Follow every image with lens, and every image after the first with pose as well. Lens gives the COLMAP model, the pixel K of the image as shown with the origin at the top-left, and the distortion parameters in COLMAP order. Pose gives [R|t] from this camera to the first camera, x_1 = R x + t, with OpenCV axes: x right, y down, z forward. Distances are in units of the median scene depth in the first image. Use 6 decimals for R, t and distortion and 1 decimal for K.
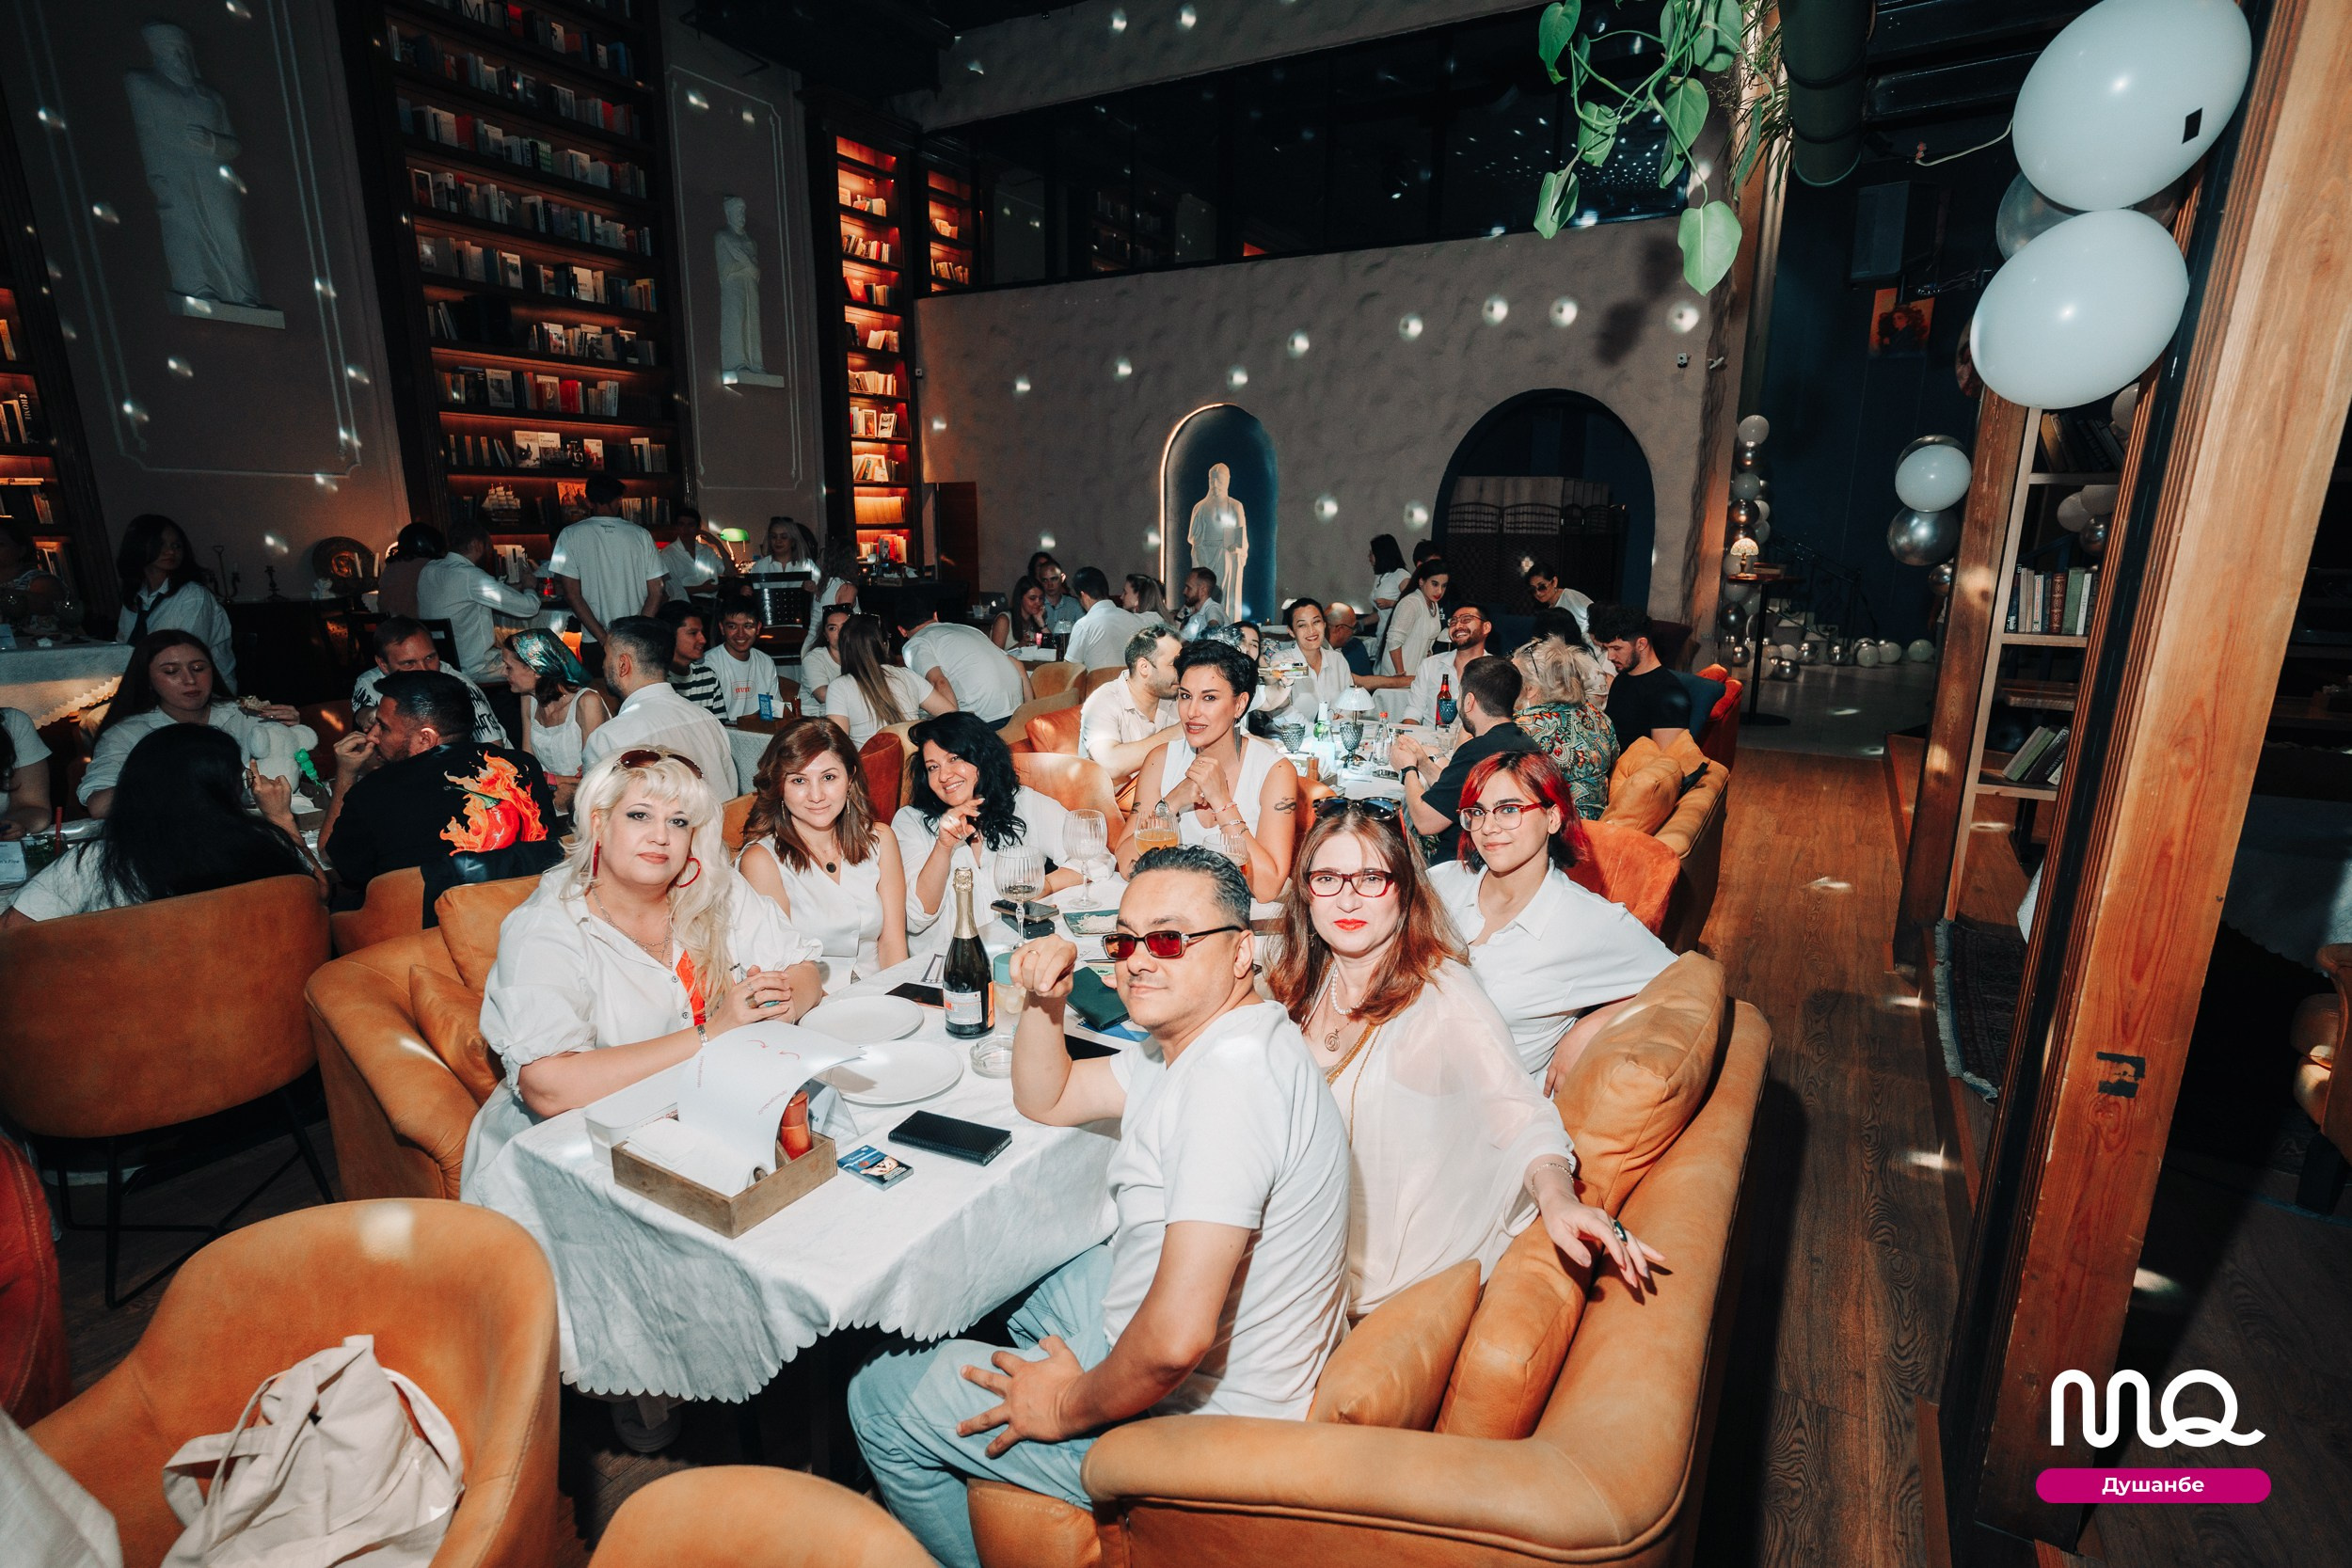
lens RADIAL K [[1156.6, 0, 1176.0], [0, 1156.6, 784.0], [0, 0, 1]] dist [-0.040902, 0.024267]
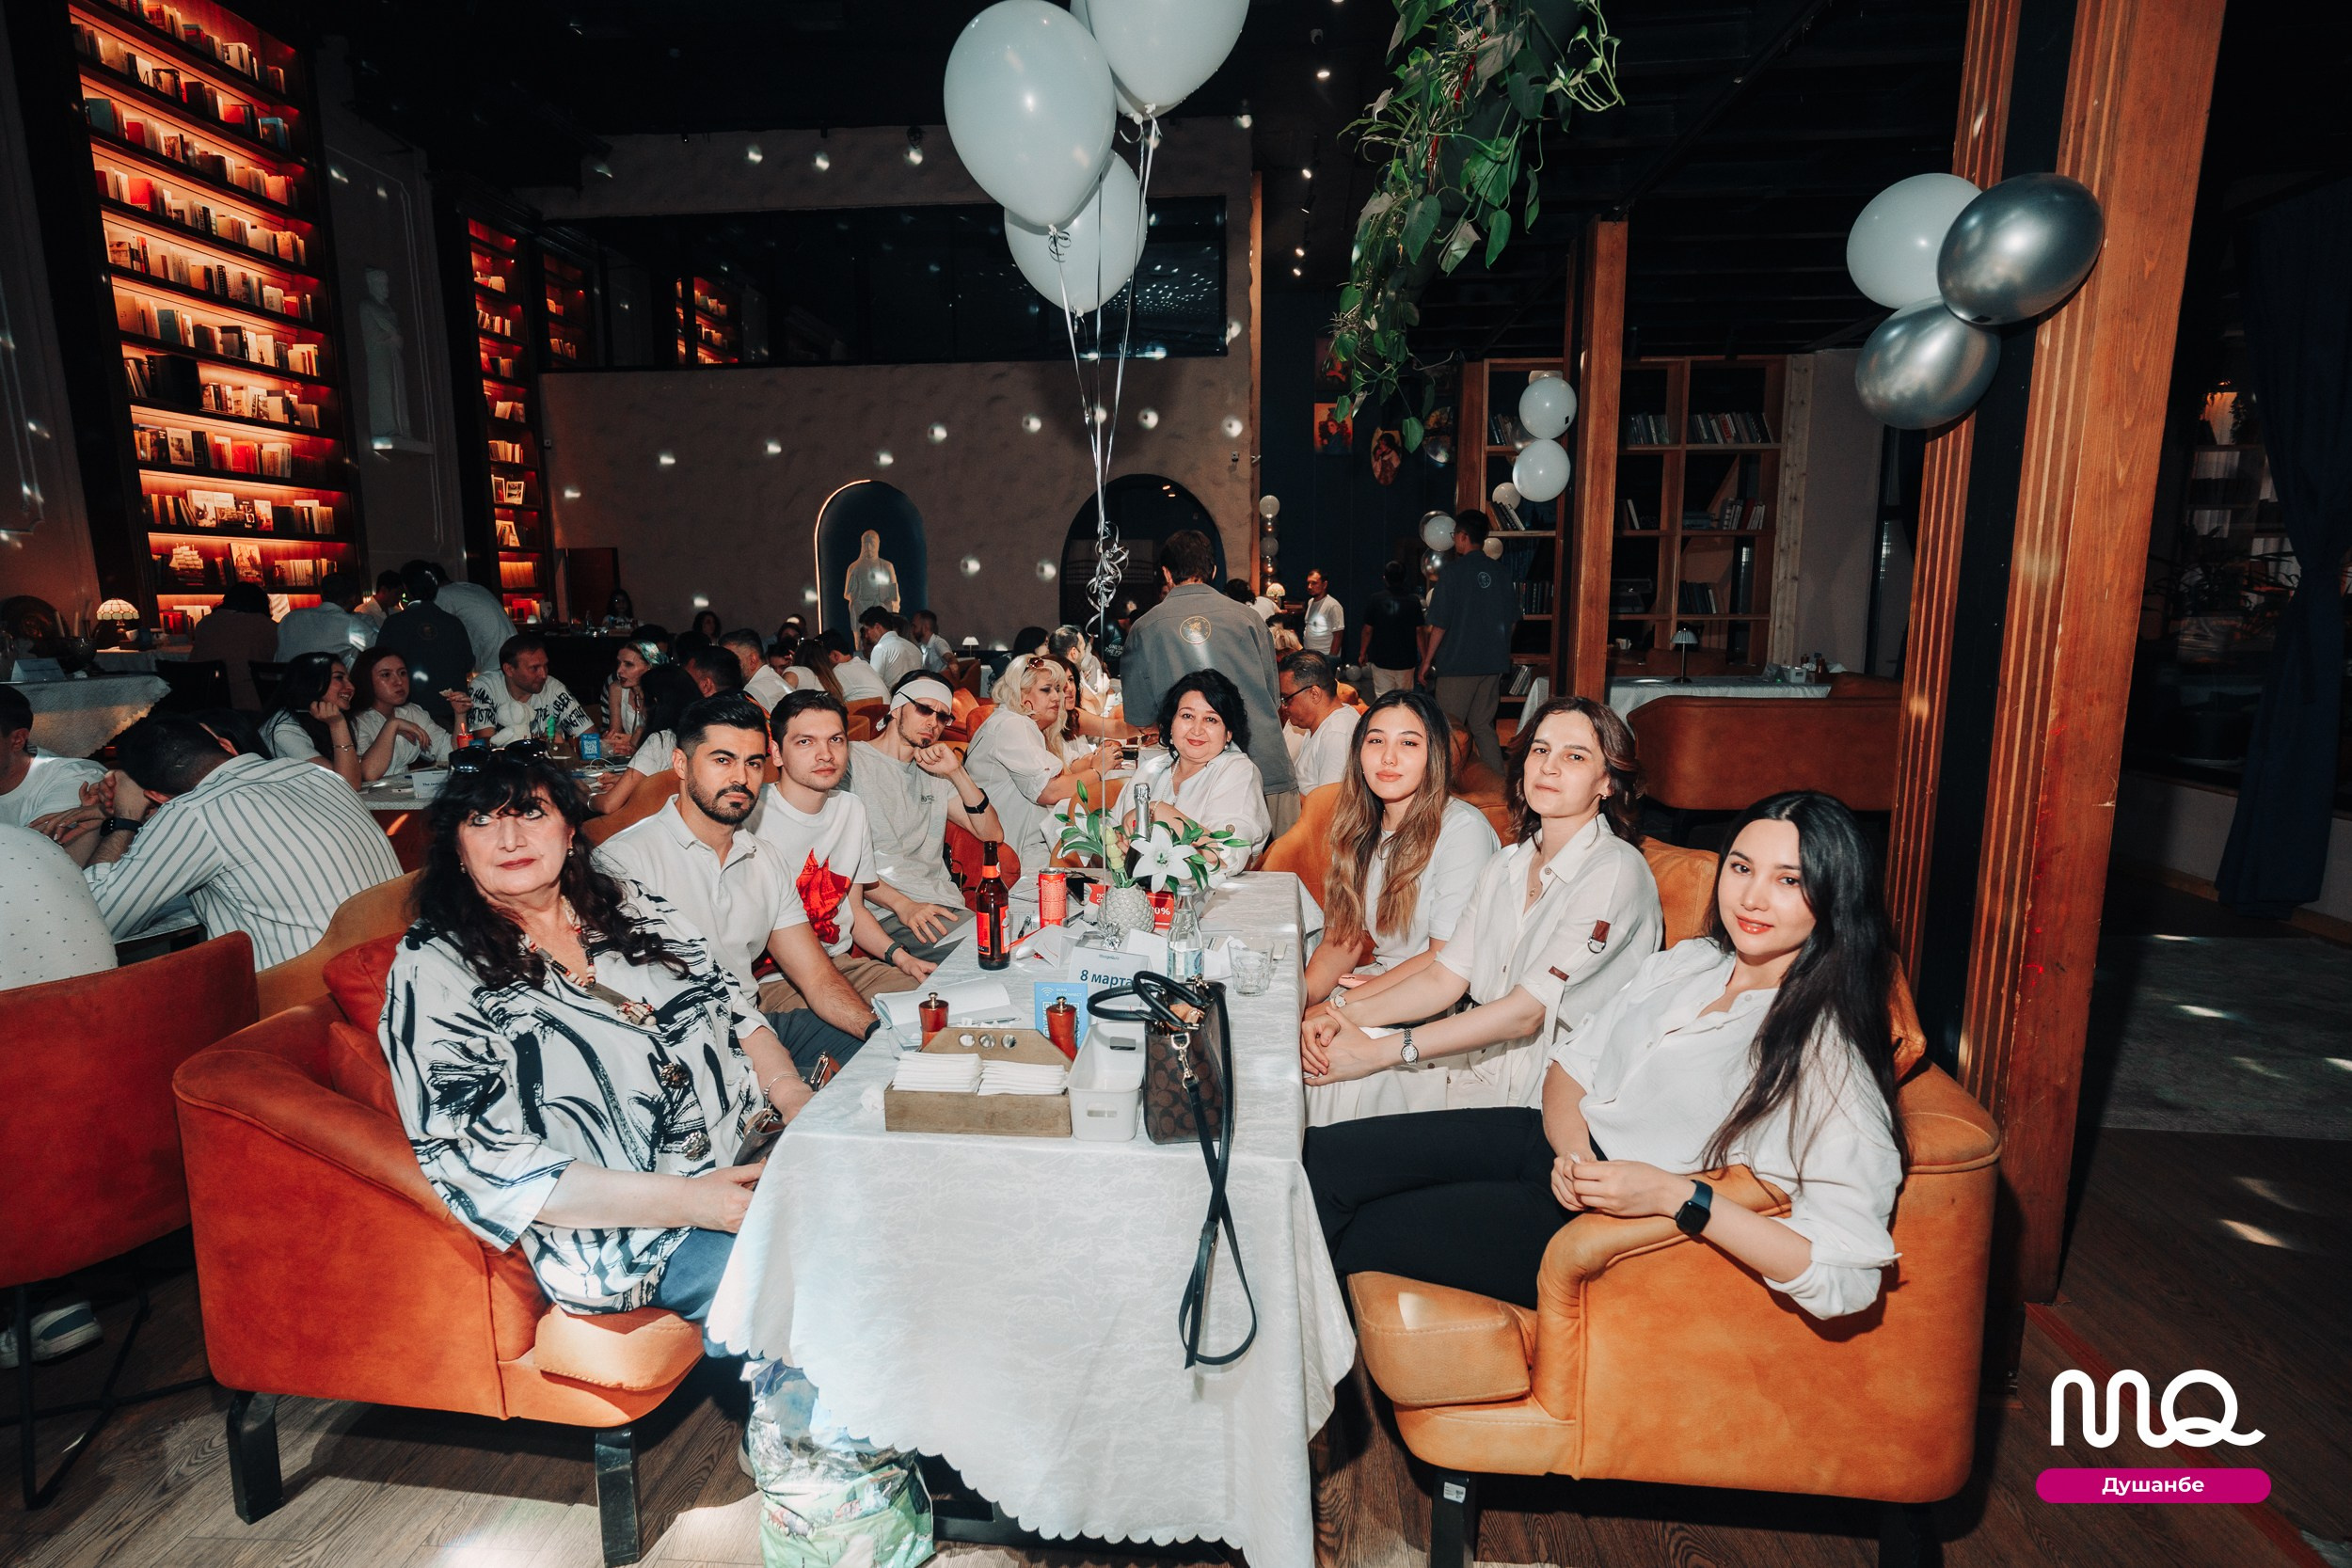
lens RADIAL K [[1204.4, 0, 1176.0], [0, 1204.4, 784.0], [0, 0, 1]] dist [-0.035828, 0.020739]
pose [[0.898407, -0.084046, 0.431047, -0.249766], [0.113361, 0.992635, -0.042726, 0.071088], [-0.424281, 0.087249, 0.901318, -0.225764]]
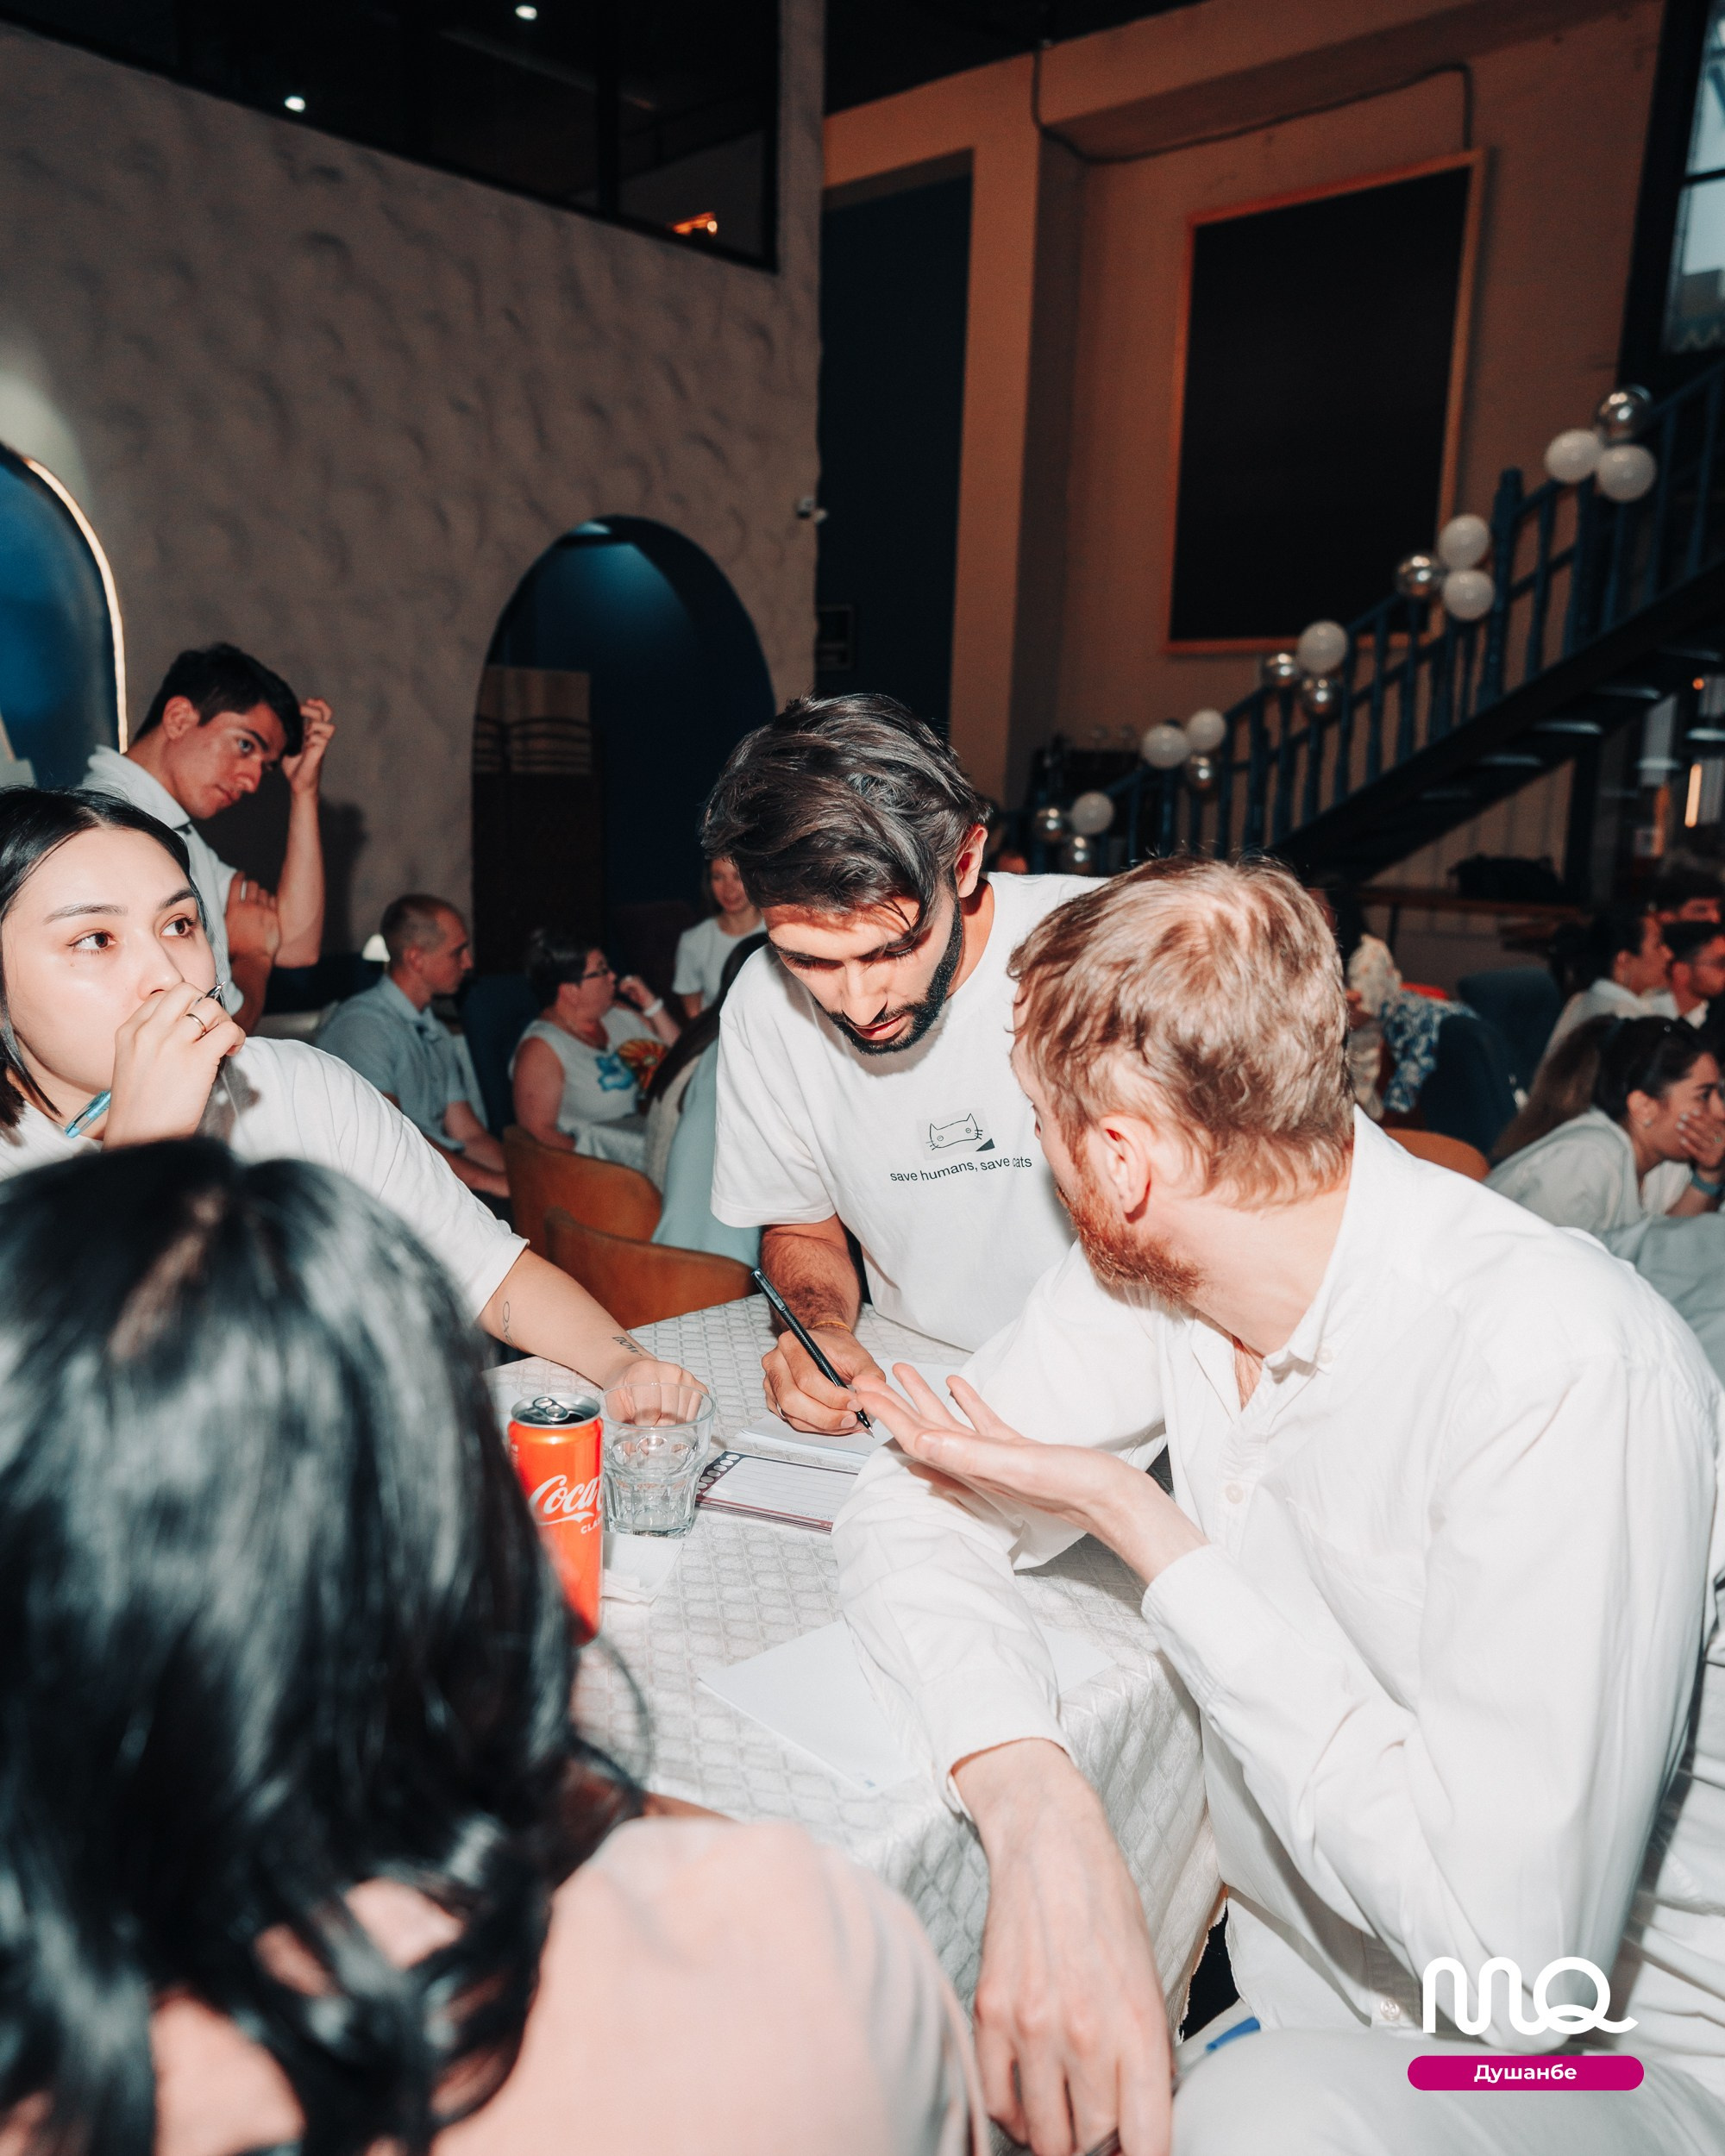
lens RADIAL K [[1774.6, 0, 862.5], [0, 1774.6, 1078.0], [0, 0, 1]] dist [-0.002009, 0.005377]
pose [[0.192847, -0.182921, 0.964028, -0.495140], [0.195006, 0.970017, 0.145048, -0.167362], [-0.961656, 0.160019, 0.222736, 0.680806]]
